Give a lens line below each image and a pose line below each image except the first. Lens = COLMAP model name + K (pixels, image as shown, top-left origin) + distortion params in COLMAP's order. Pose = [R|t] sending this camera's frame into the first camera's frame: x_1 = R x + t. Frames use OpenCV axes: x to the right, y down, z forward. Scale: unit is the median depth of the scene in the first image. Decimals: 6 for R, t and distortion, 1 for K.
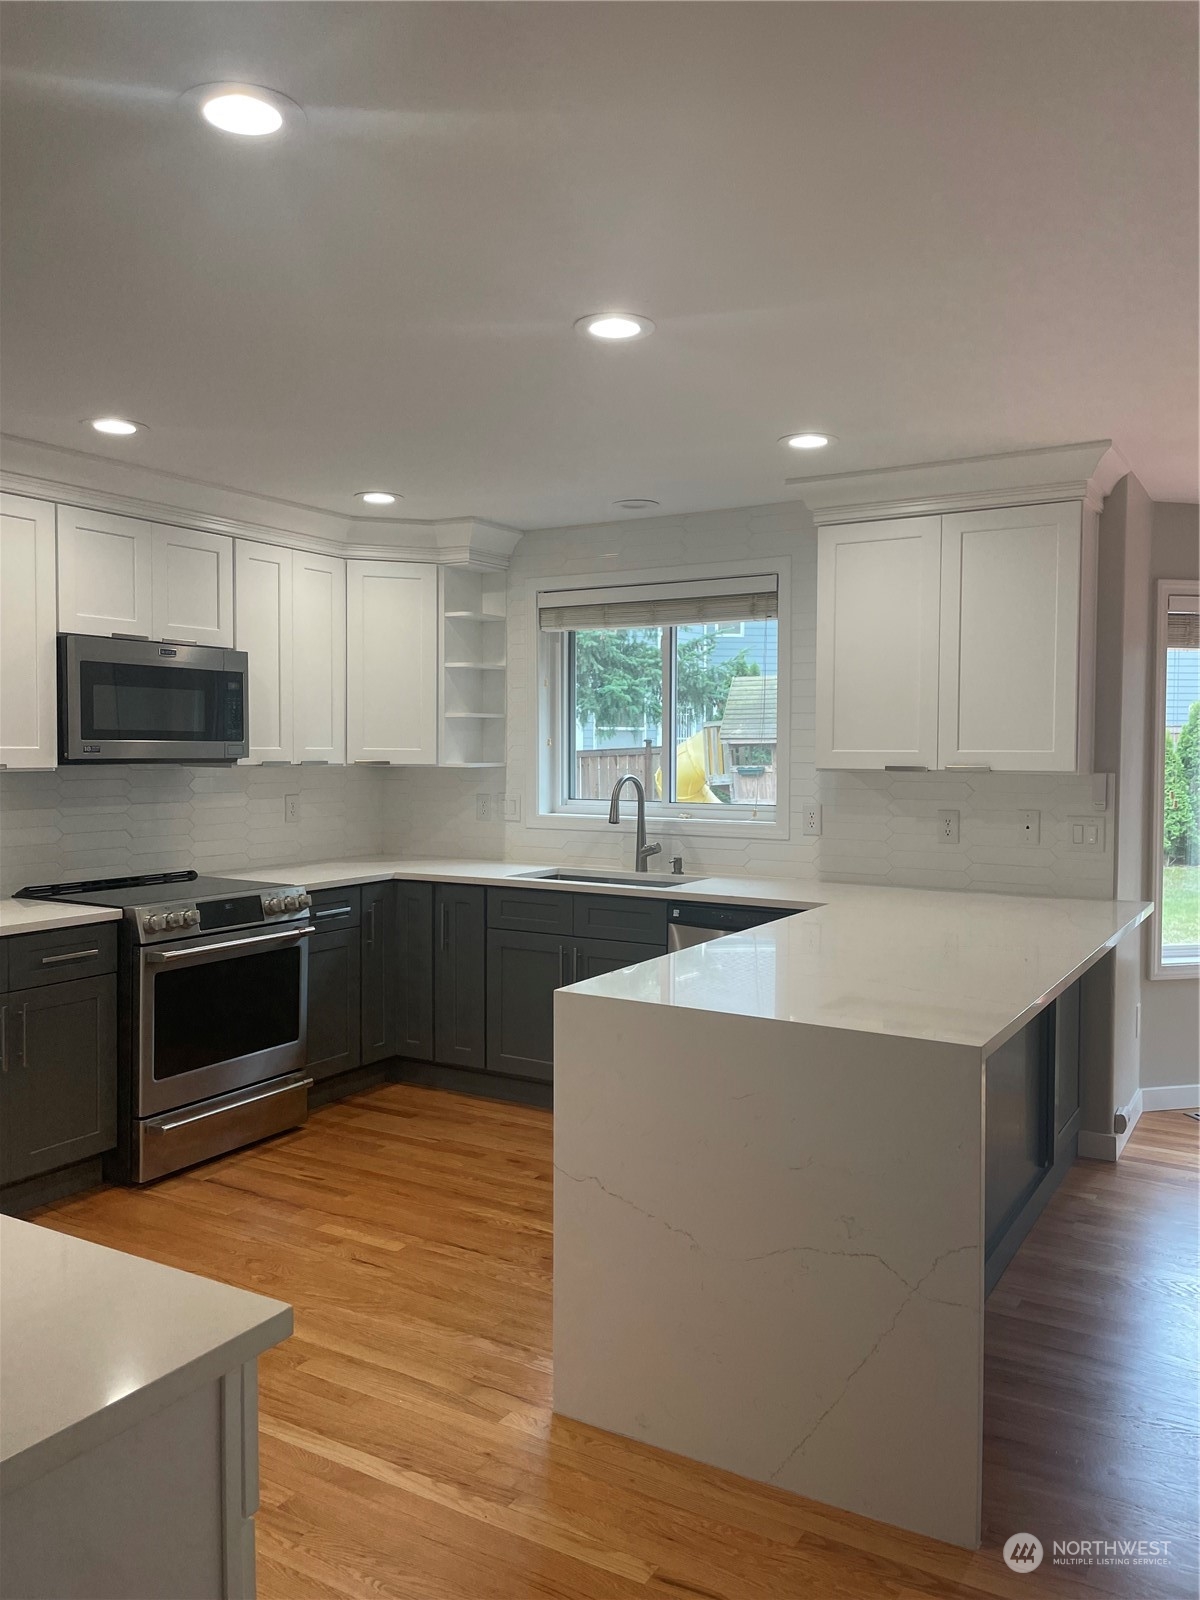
lens RADIAL K [[1227.6, 0, 606.5], [0, 1227.6, 791.7], [0, 0, 1]] dist [0.090459, -0.139954]
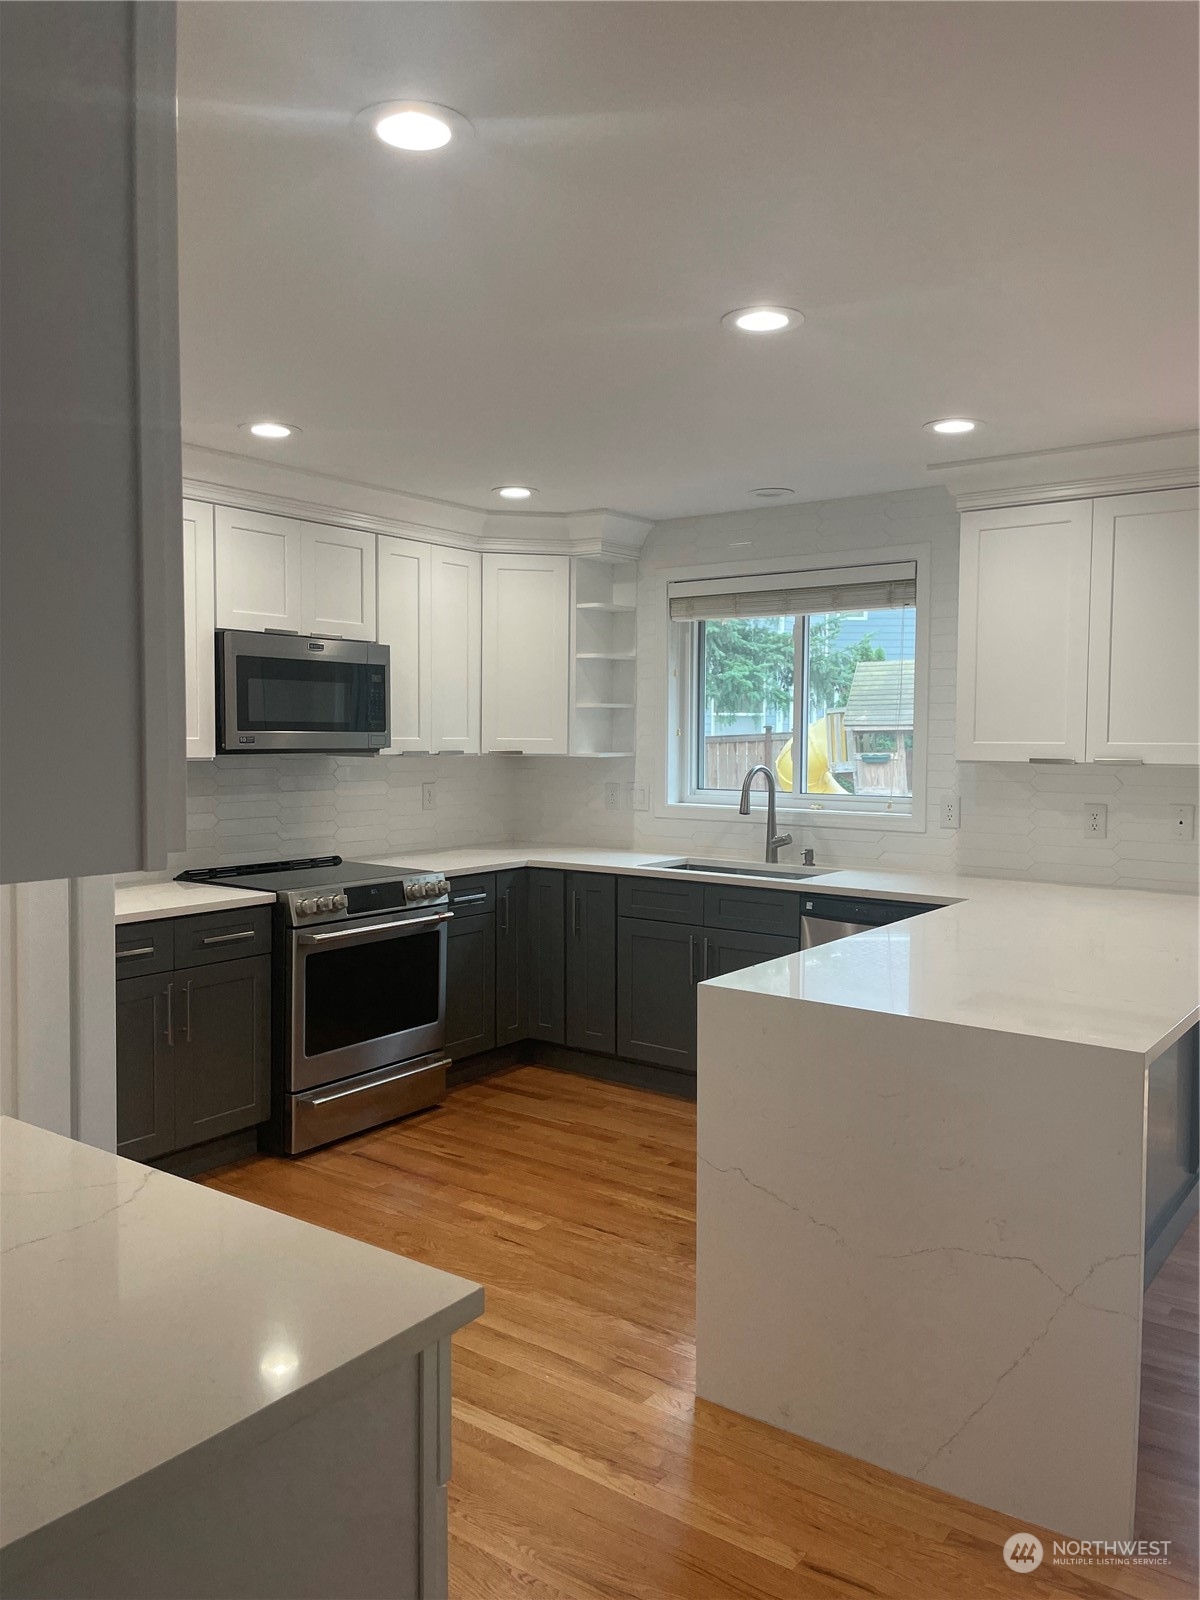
lens RADIAL K [[1224.9, 0, 600.0], [0, 1224.9, 800.0], [0, 0, 1]] dist [0.093812, -0.149059]
pose [[0.994724, 0.006981, -0.102345, -0.010997], [-0.005145, 0.999821, 0.018190, -0.003942], [0.102454, -0.017567, 0.994583, -0.005575]]
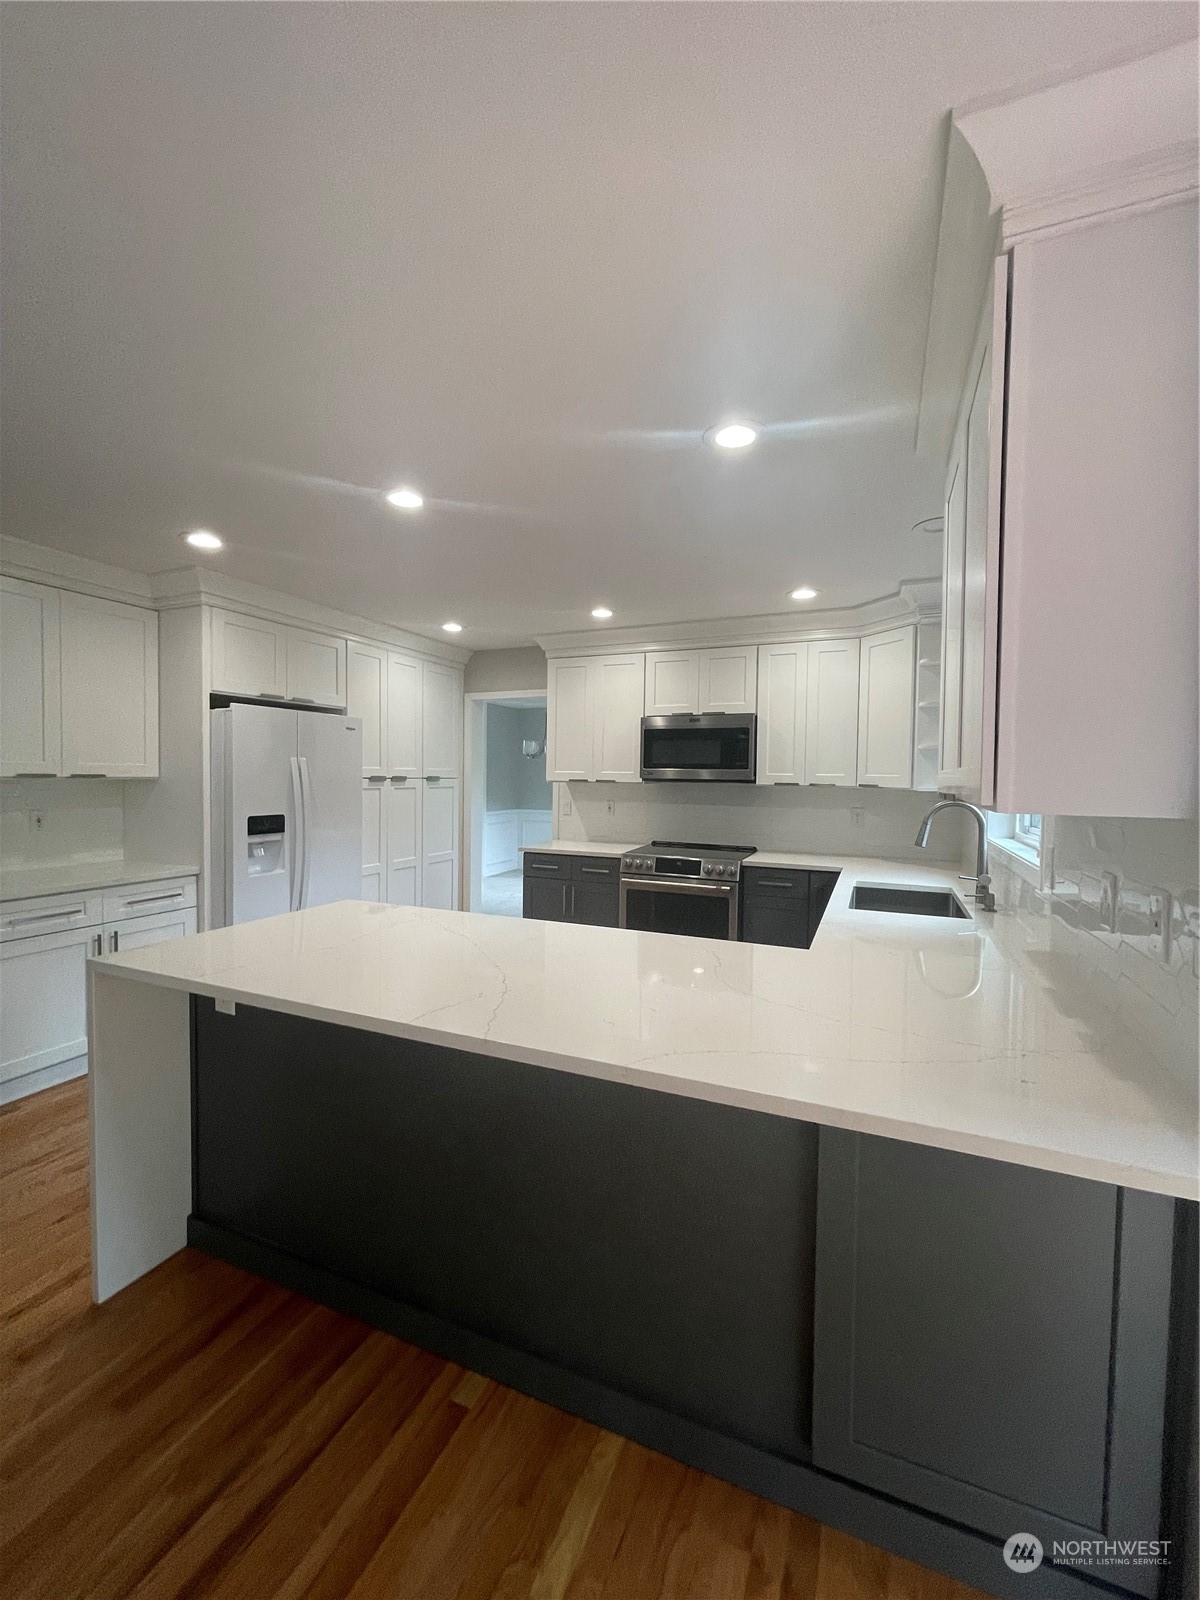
lens RADIAL K [[651.2, 0, 600.0], [0, 651.2, 800.0], [0, 0, 1]] dist [-0.000146, -0.000050]
pose [[0.133017, 0.035651, -0.990472, 0.651856], [-0.046022, 0.998497, 0.029759, -0.021160], [0.990045, 0.041625, 0.134458, 0.849085]]
